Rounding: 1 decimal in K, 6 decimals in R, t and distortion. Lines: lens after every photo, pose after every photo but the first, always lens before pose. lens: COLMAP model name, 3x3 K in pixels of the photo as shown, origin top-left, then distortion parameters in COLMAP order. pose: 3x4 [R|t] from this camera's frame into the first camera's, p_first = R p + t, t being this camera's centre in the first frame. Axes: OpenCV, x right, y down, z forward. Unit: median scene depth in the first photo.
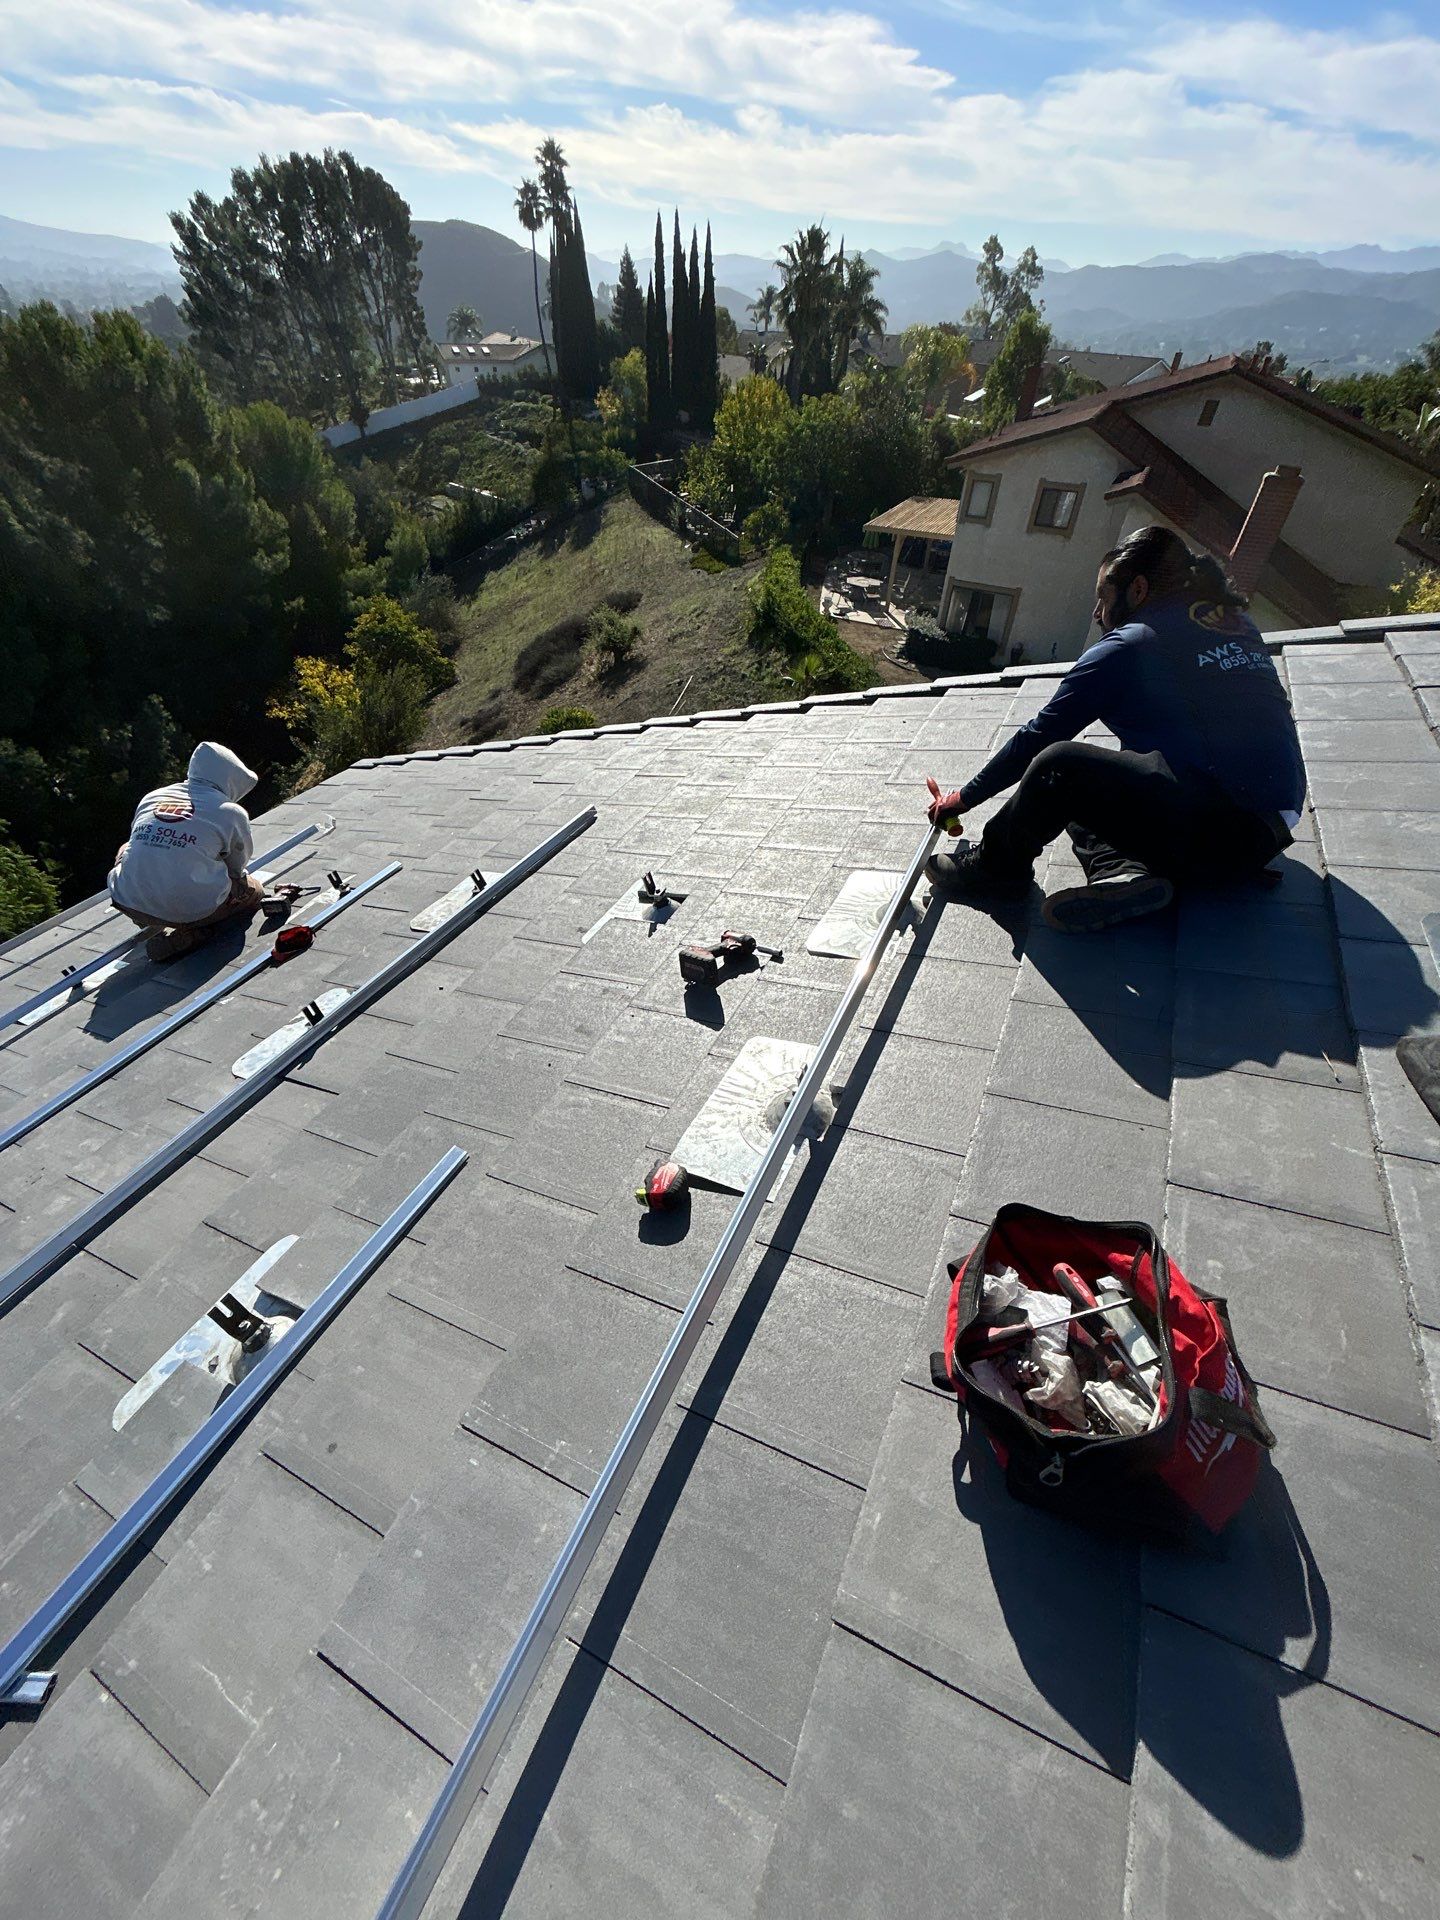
lens RADIAL K [[769.9, 0, 720.6], [0, 769.9, 961.7], [0, 0, 1]] dist [0.001002, -0.000117]
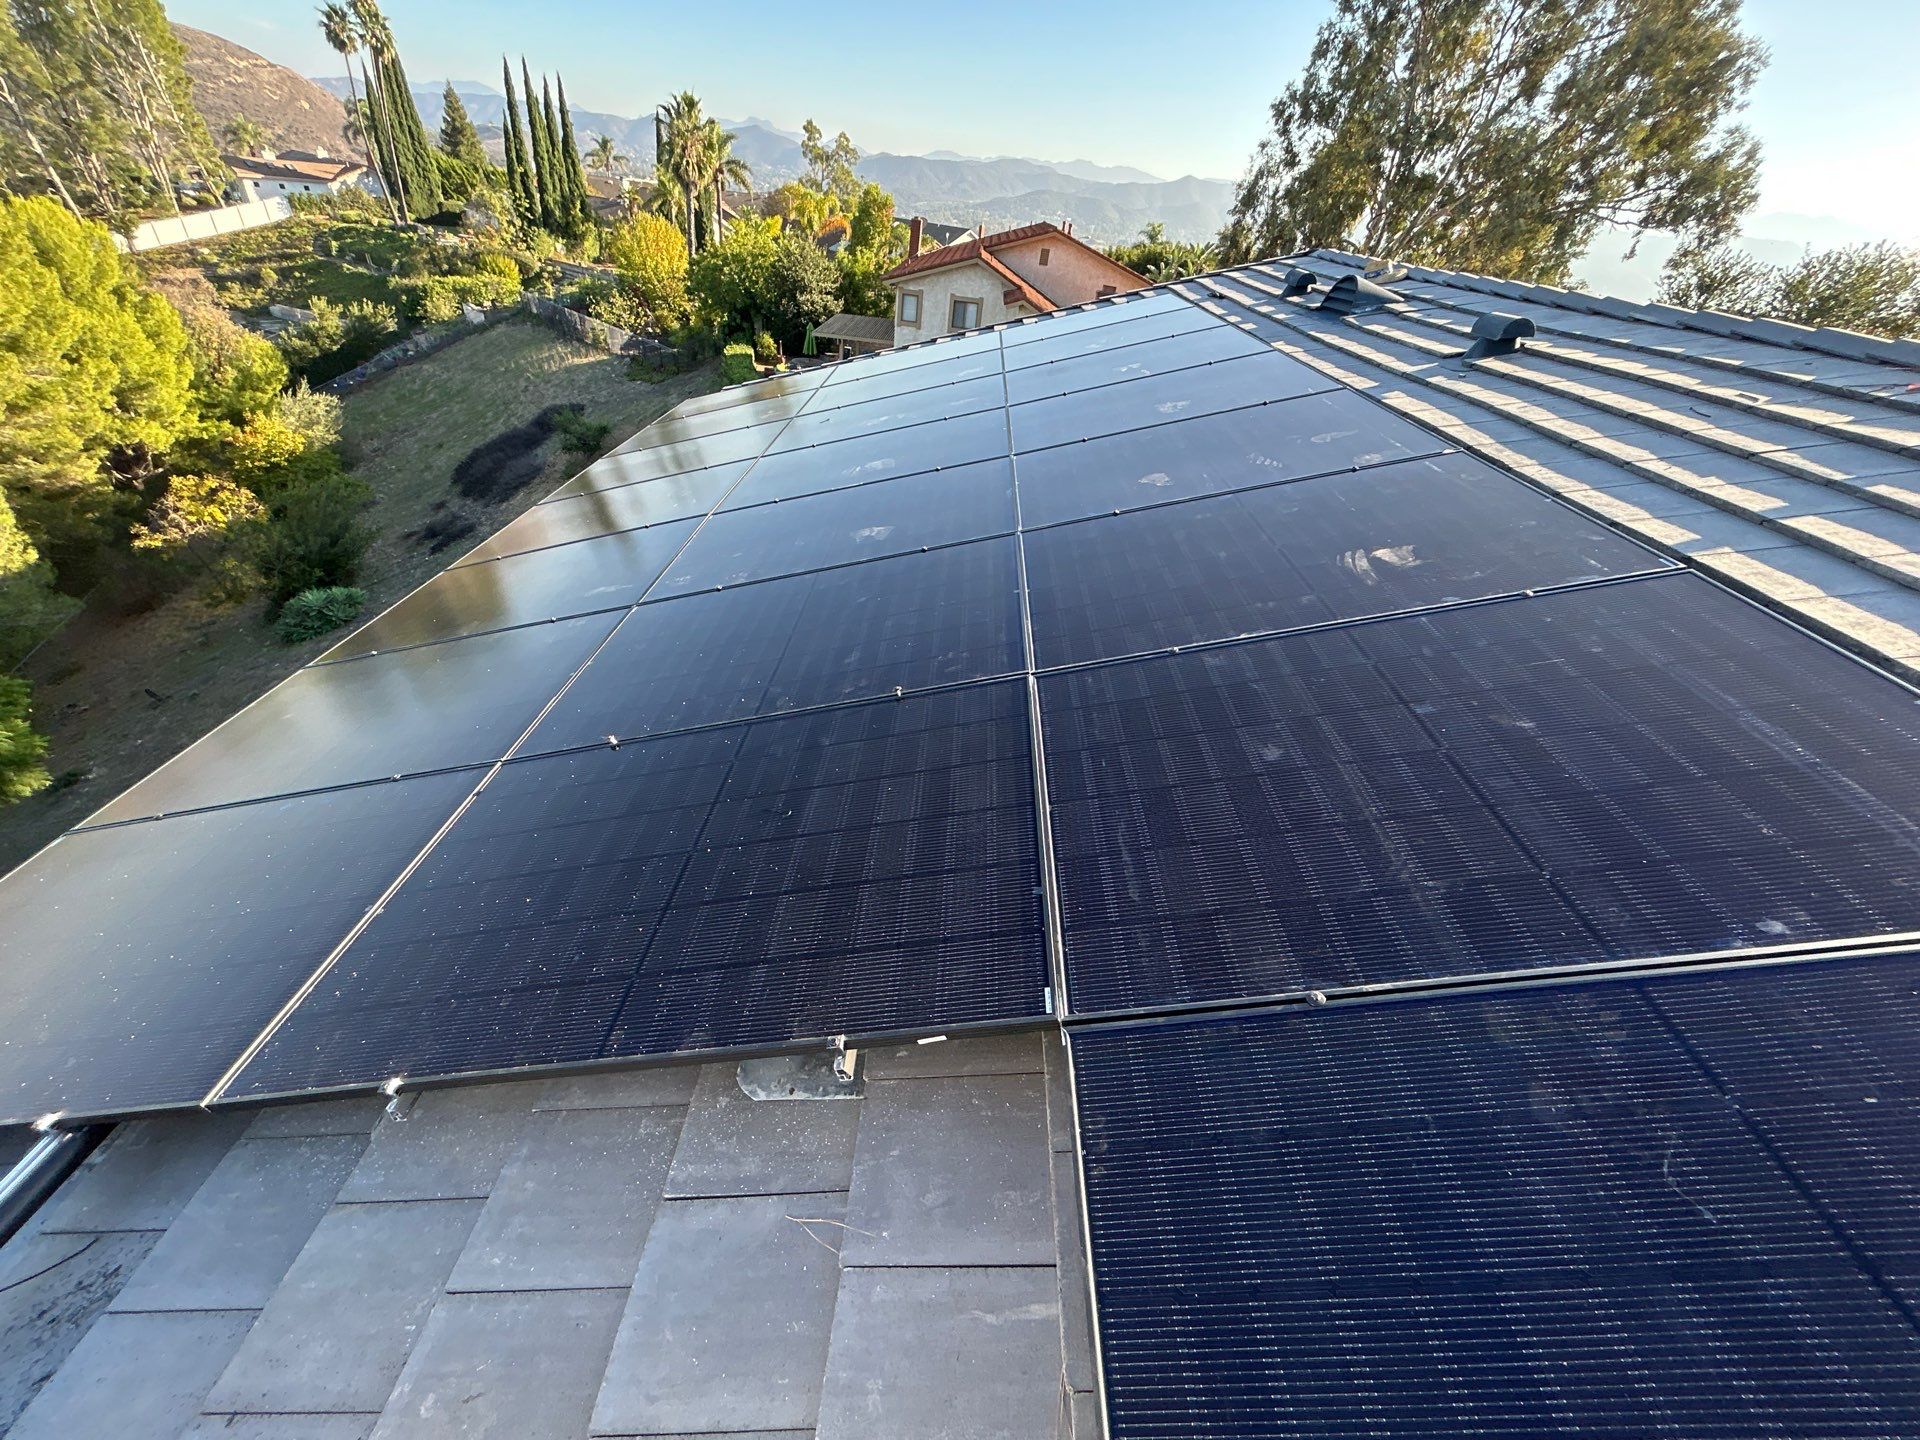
lens RADIAL K [[769.9, 0, 961.2], [0, 769.9, 715.8], [0, 0, 1]] dist [0.001002, -0.000117]
pose [[0.906748, -0.173841, 0.384171, -0.071951], [0.208083, 0.976879, -0.049086, 0.056138], [-0.366755, 0.124449, 0.921956, -0.055477]]
